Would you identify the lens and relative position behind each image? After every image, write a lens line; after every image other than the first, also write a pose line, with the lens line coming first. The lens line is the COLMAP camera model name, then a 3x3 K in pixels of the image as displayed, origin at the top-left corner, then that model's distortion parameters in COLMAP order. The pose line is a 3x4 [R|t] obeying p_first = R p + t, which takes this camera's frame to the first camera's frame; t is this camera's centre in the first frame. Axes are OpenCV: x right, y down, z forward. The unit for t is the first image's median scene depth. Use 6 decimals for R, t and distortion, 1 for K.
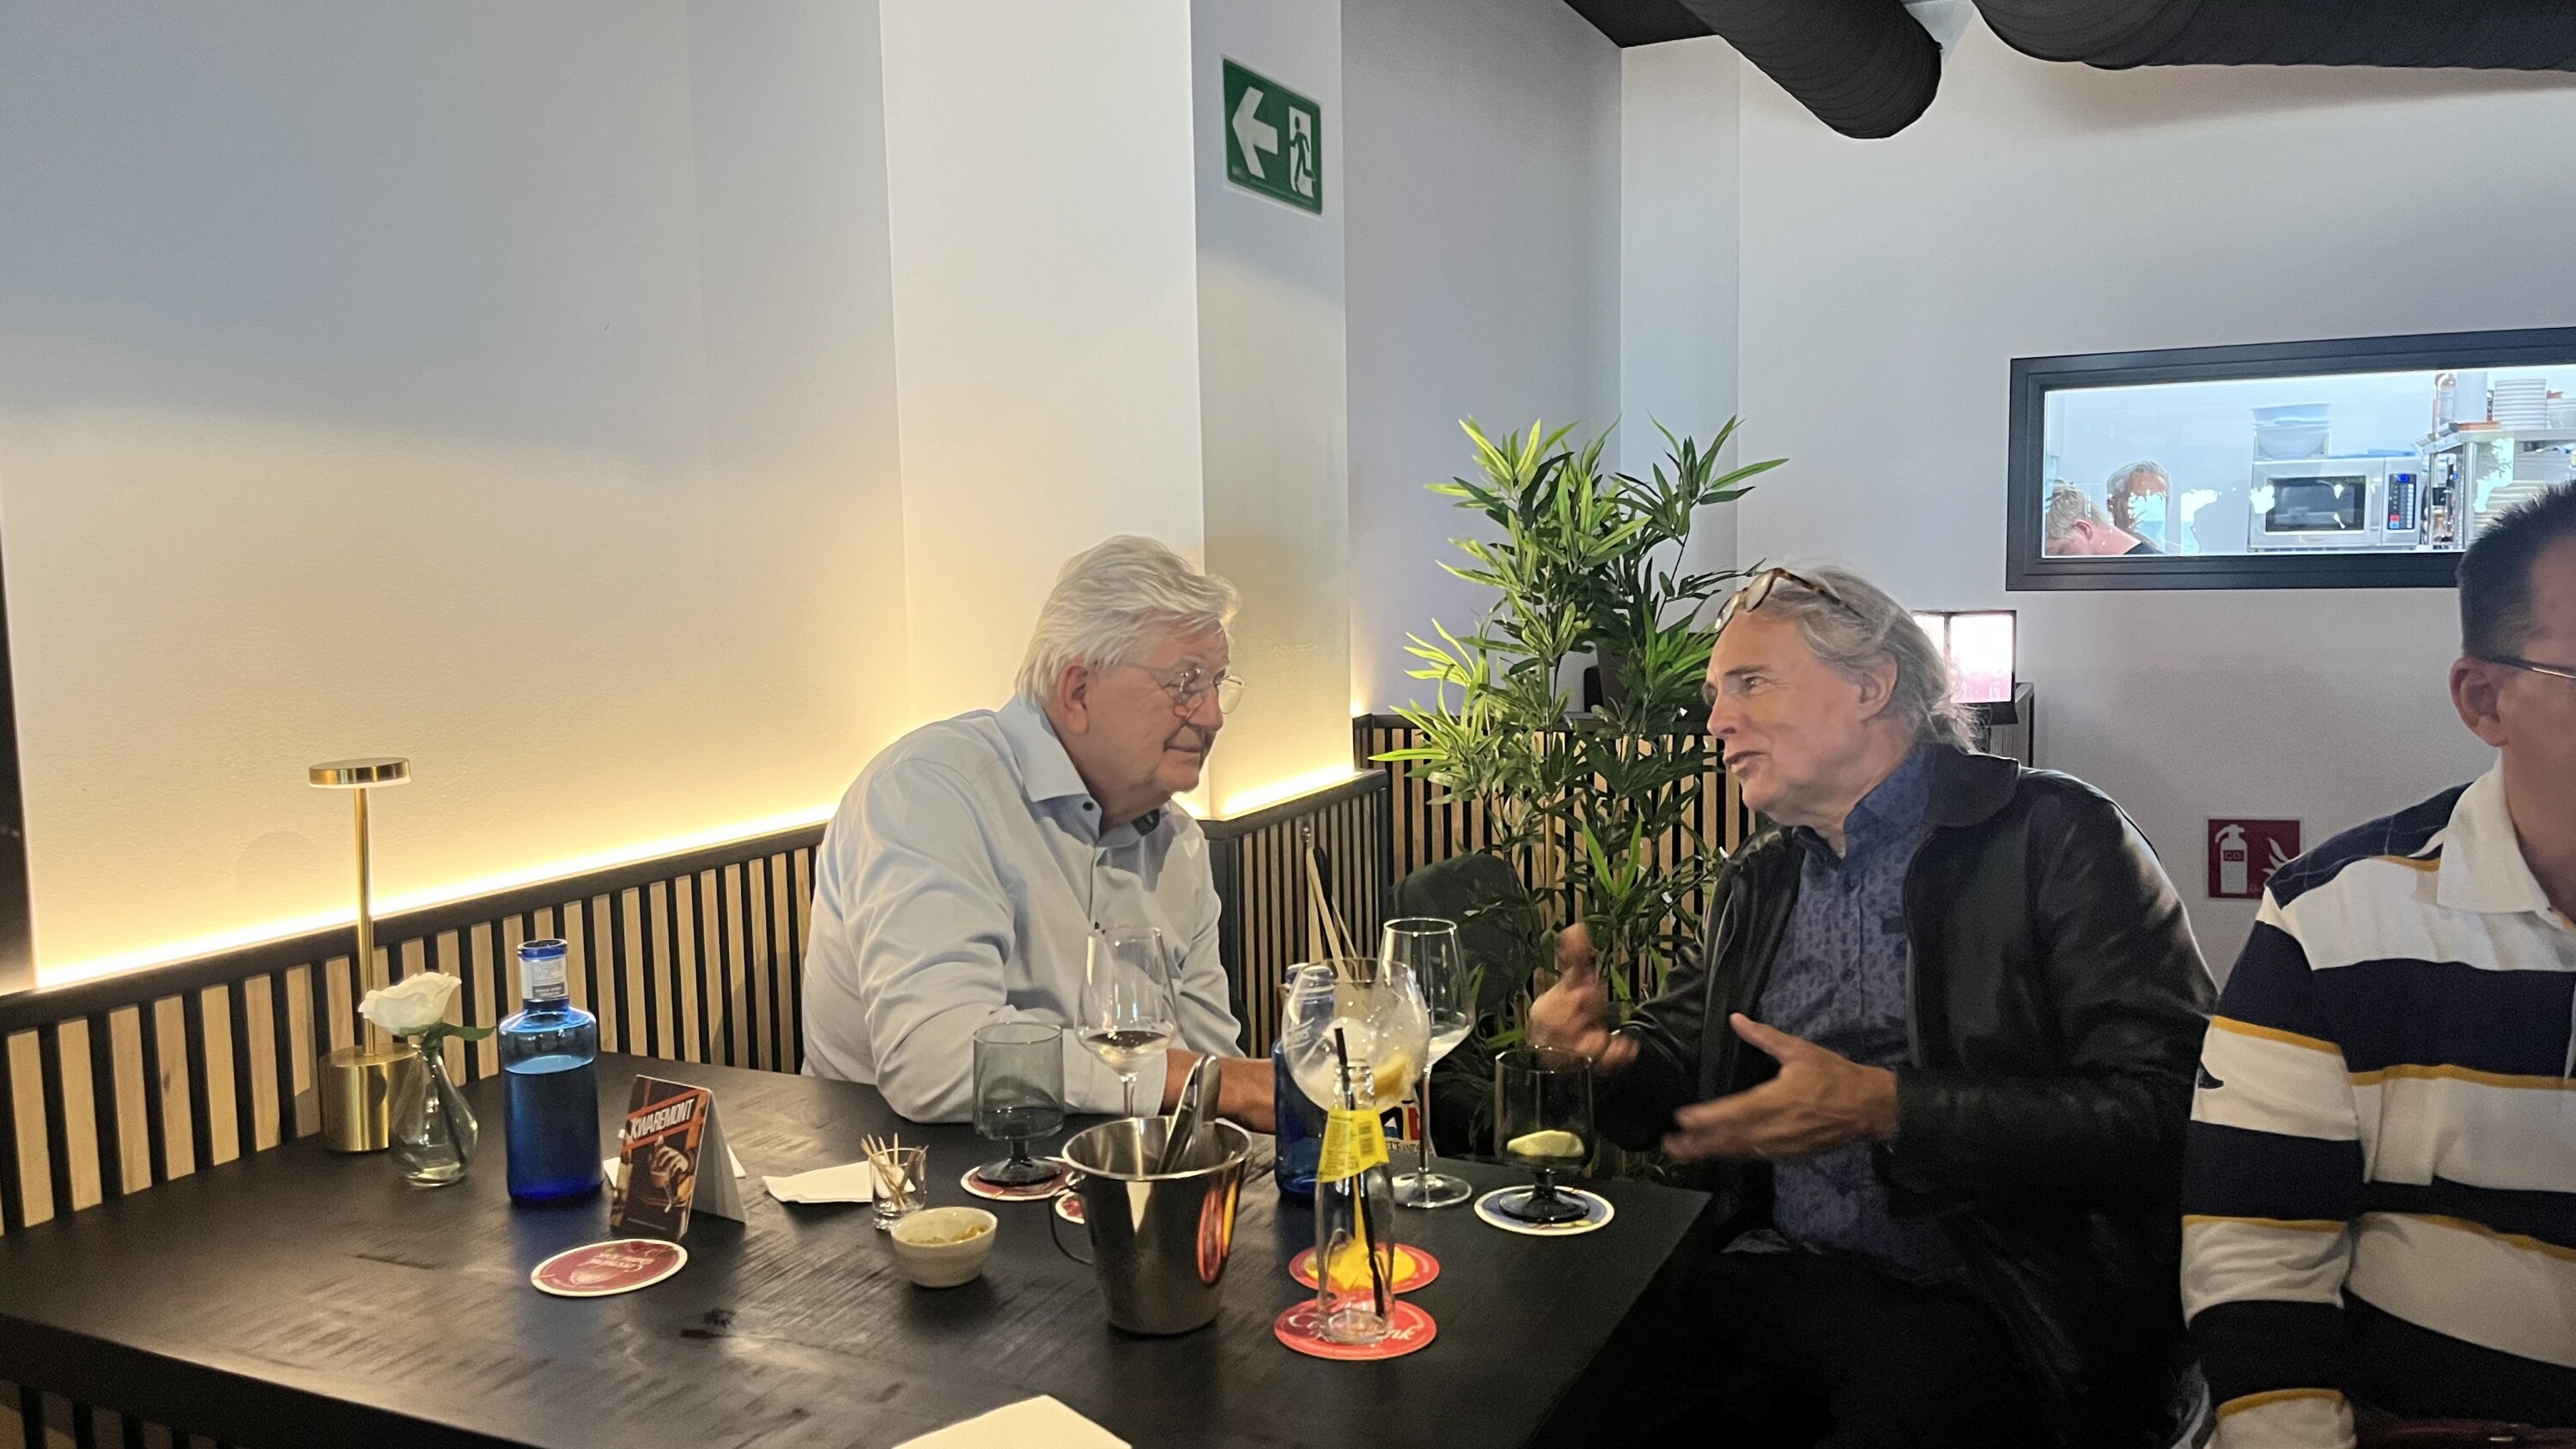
lens RADIAL K [[1950.4, 0, 1288.0], [0, 1950.4, 724.5], [0, 0, 1]] dist [0.026707, 0.002887]
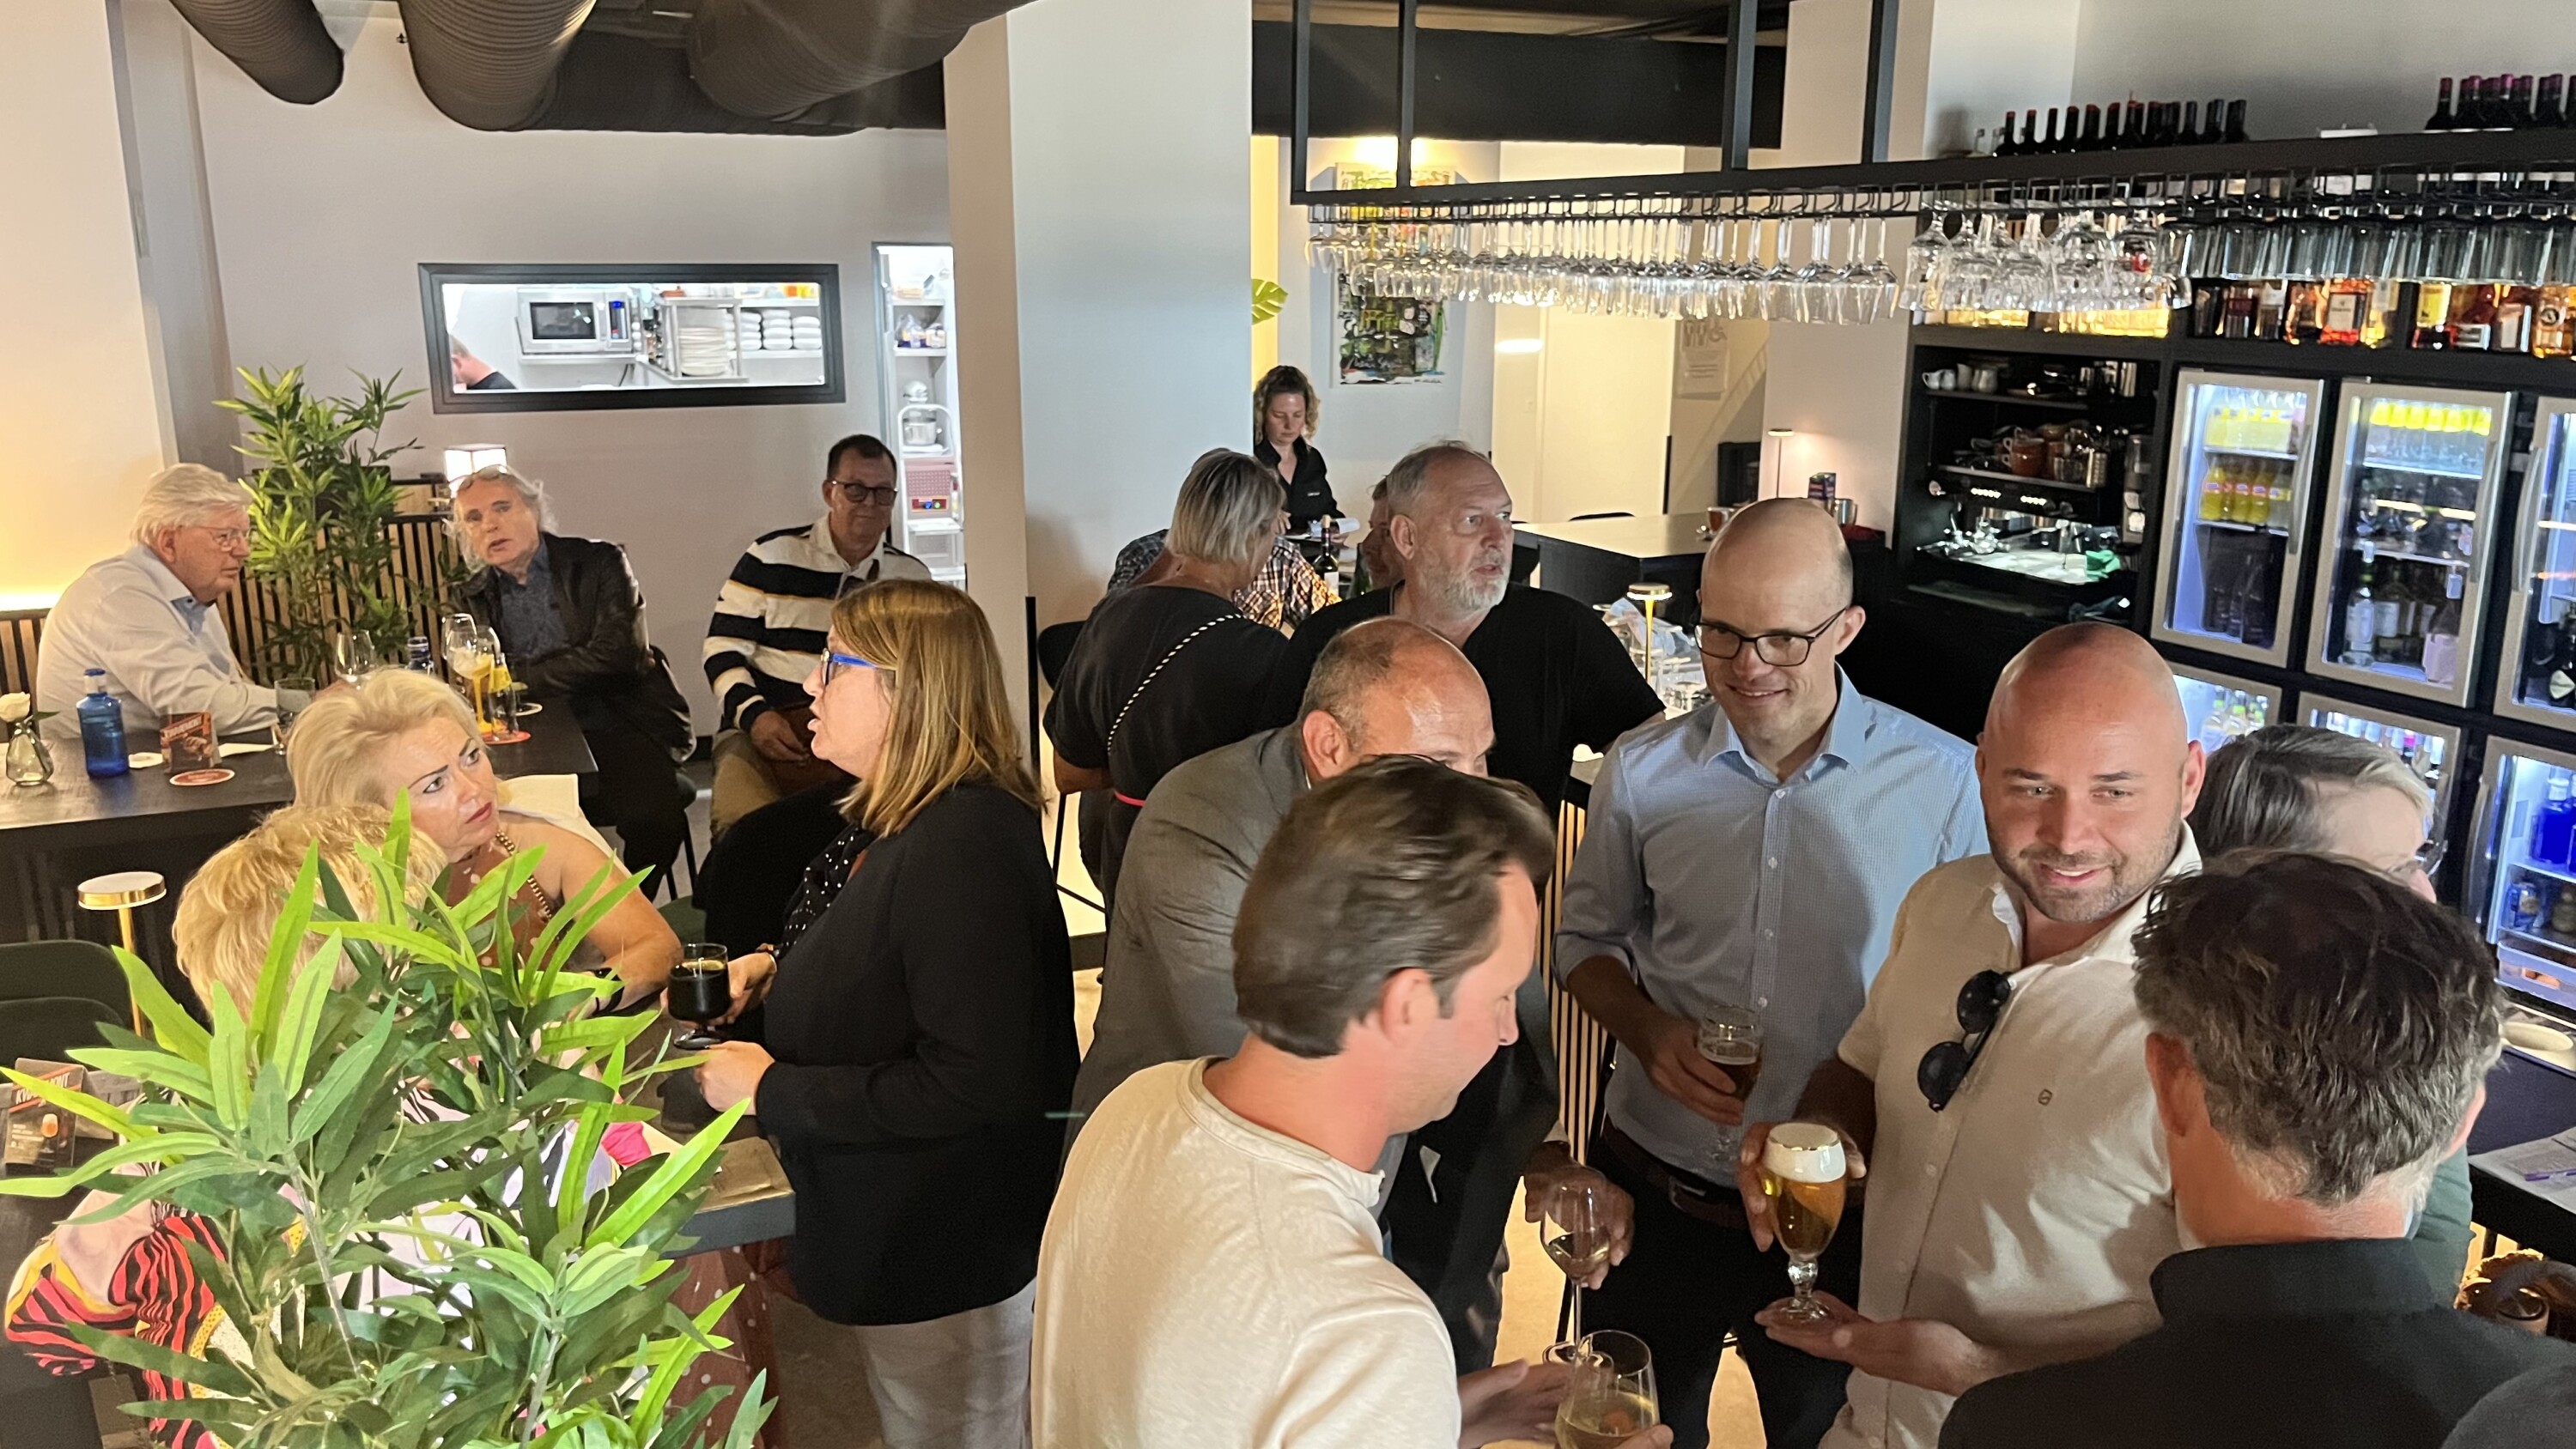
lens RADIAL K [[1950.4, 0, 1288.0], [0, 1950.4, 724.5], [0, 0, 1]] dist [0.026707, 0.002887]
pose [[0.638306, -0.166657, 0.751526, -0.705979], [0.058546, 0.983966, 0.168476, -0.079876], [-0.767553, -0.063540, 0.637828, -0.912623]]
